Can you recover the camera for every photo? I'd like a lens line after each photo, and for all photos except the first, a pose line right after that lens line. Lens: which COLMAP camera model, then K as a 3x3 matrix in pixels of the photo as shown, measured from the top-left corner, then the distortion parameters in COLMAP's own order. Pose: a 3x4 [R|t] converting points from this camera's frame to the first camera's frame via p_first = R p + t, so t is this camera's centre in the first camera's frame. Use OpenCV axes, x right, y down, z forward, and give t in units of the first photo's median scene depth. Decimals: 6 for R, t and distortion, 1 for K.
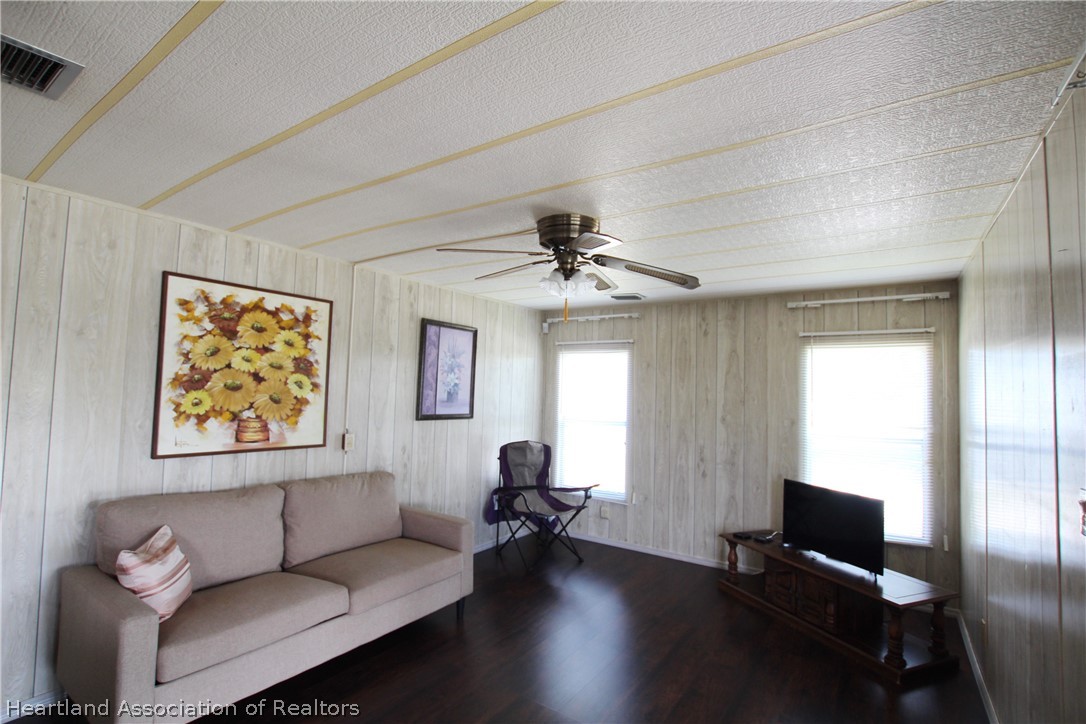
lens RADIAL K [[502.7, 0, 536.1], [0, 502.7, 362.8], [0, 0, 1]] dist [-0.034920, 0.005607]
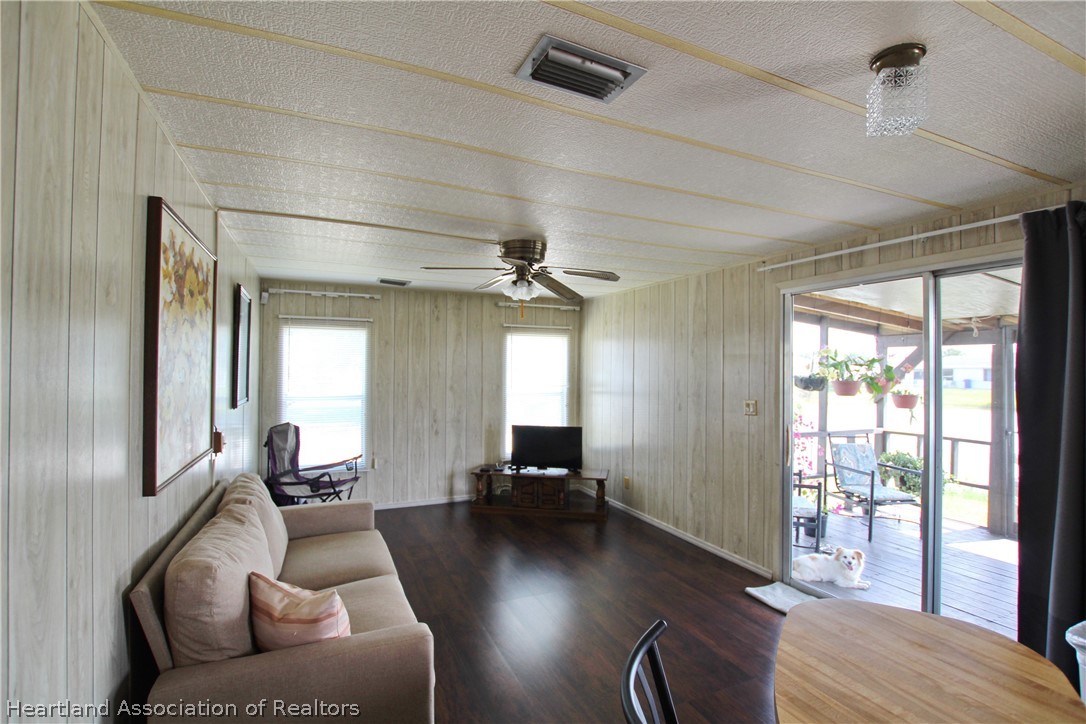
lens RADIAL K [[502.7, 0, 547.6], [0, 502.7, 365.9], [0, 0, 1]] dist [-0.034920, 0.005607]
pose [[0.511557, -0.020382, 0.859007, -0.422604], [-0.038949, 0.998141, 0.046877, -0.008246], [-0.858366, -0.057438, 0.509812, 0.095865]]
